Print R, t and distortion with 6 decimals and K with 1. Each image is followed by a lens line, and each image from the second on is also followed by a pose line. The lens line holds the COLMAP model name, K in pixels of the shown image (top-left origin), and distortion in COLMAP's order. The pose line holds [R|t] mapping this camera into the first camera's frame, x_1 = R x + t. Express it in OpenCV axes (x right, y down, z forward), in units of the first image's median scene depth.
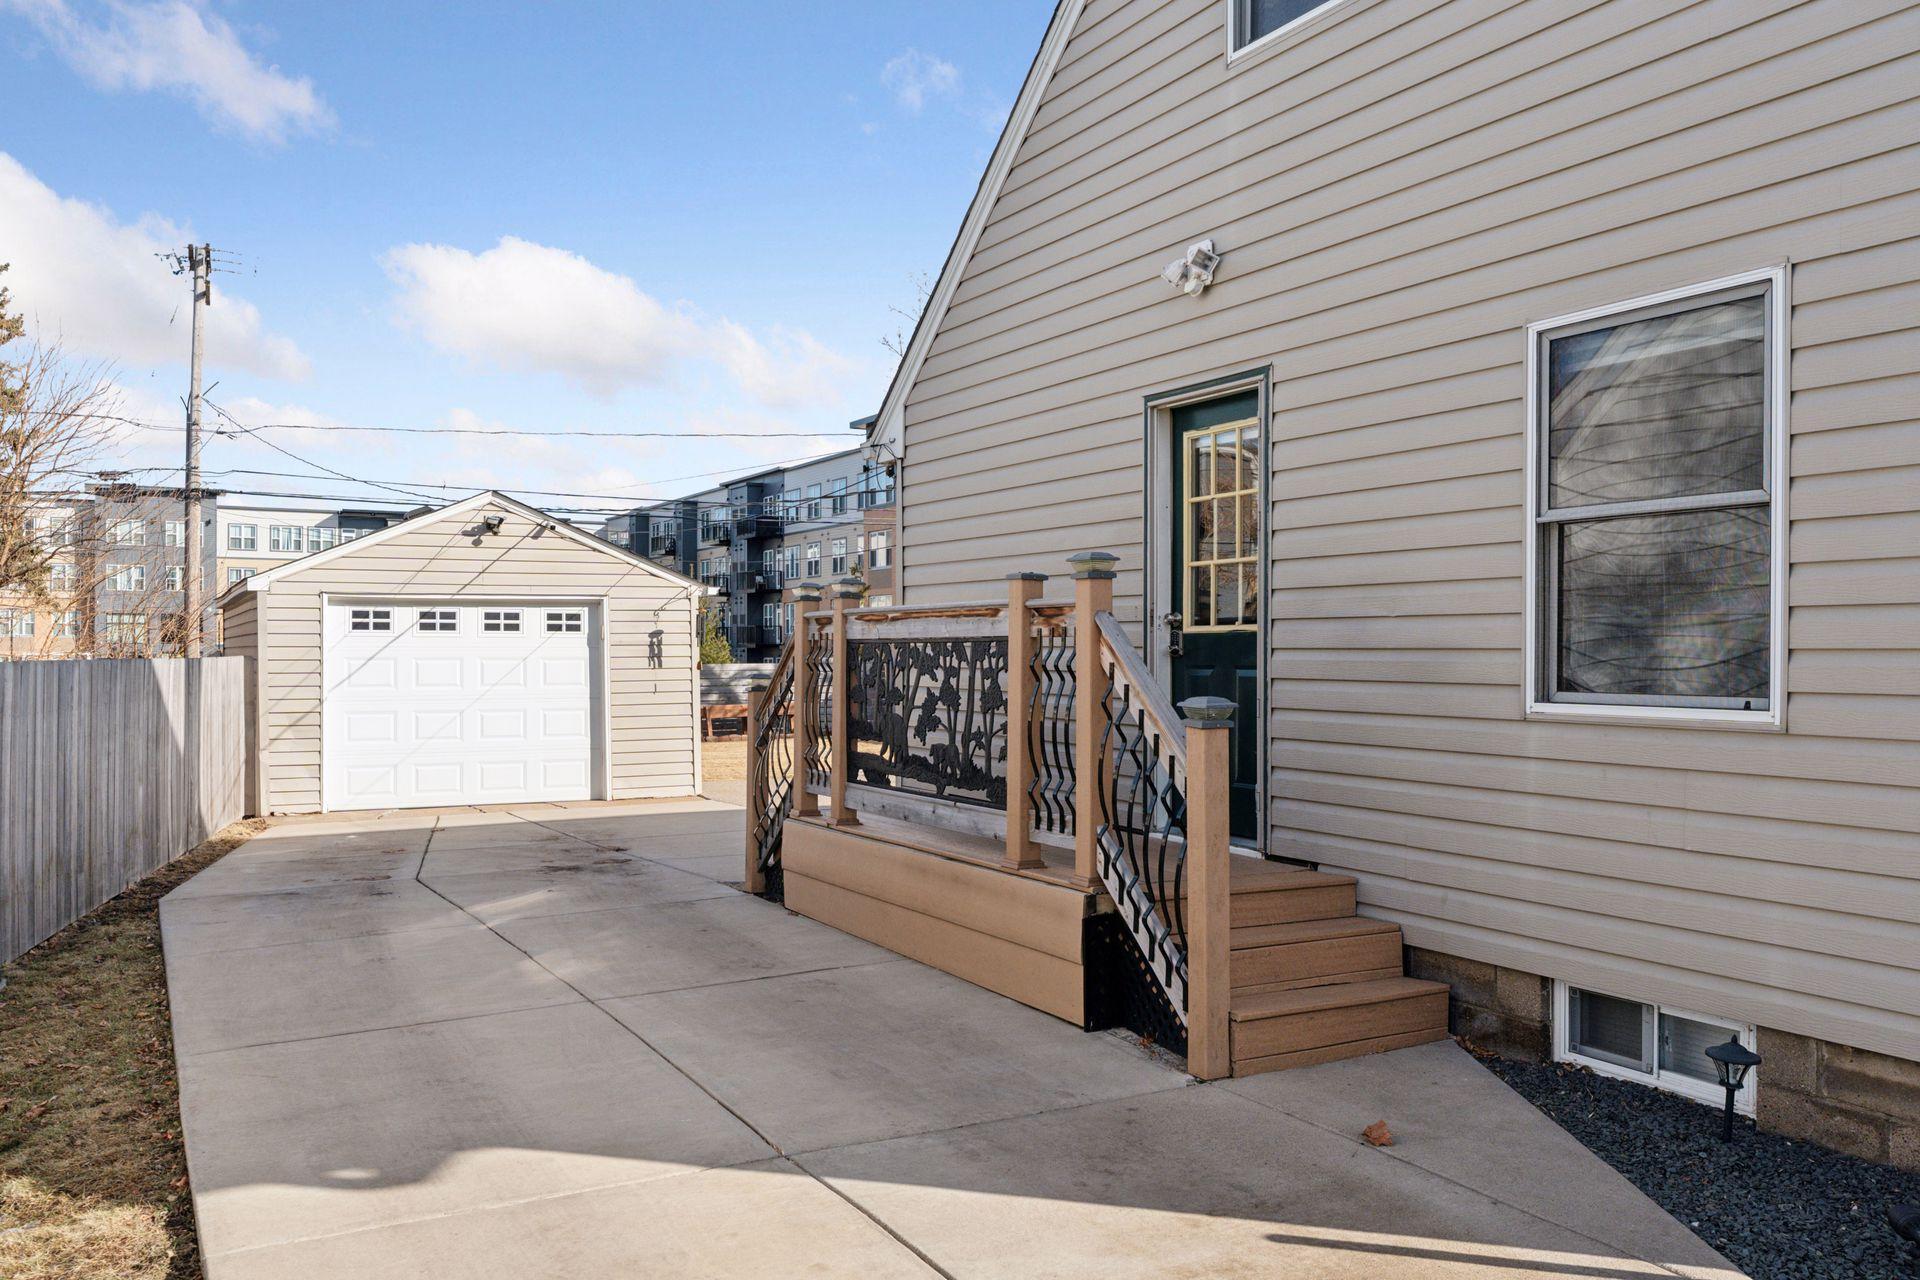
lens RADIAL K [[1591.7, 0, 962.3], [0, 1591.7, 652.2], [0, 0, 1]] dist [0.003936, 0.007238]
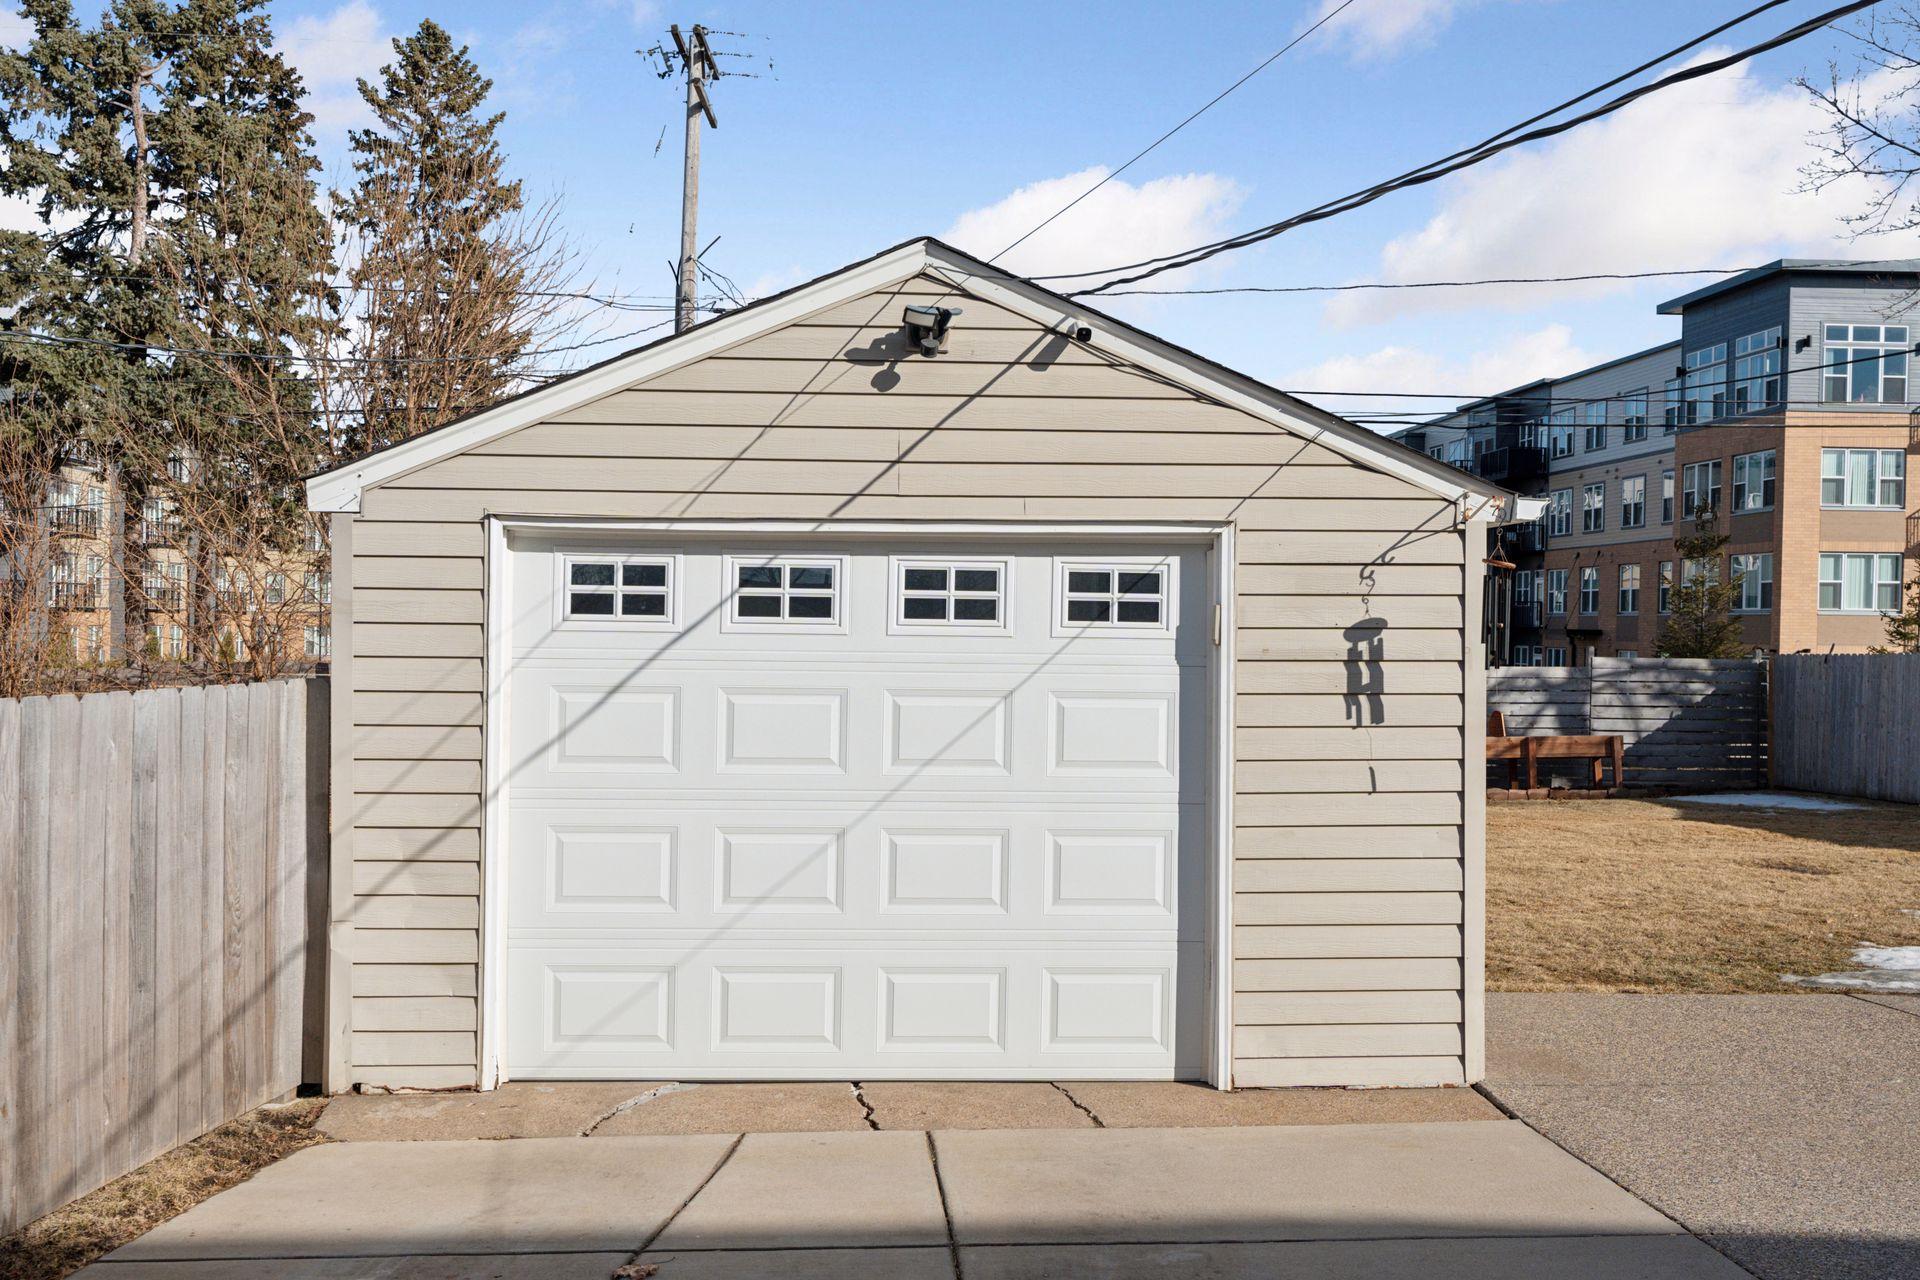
lens RADIAL K [[1887.7, 0, 909.4], [0, 1887.7, 698.6], [0, 0, 1]] dist [0.000354, 0.000000]
pose [[0.910067, 0.027268, -0.413564, -0.112331], [-0.012358, 0.999175, 0.038685, -0.011560], [0.414277, -0.030095, 0.909653, 0.583906]]
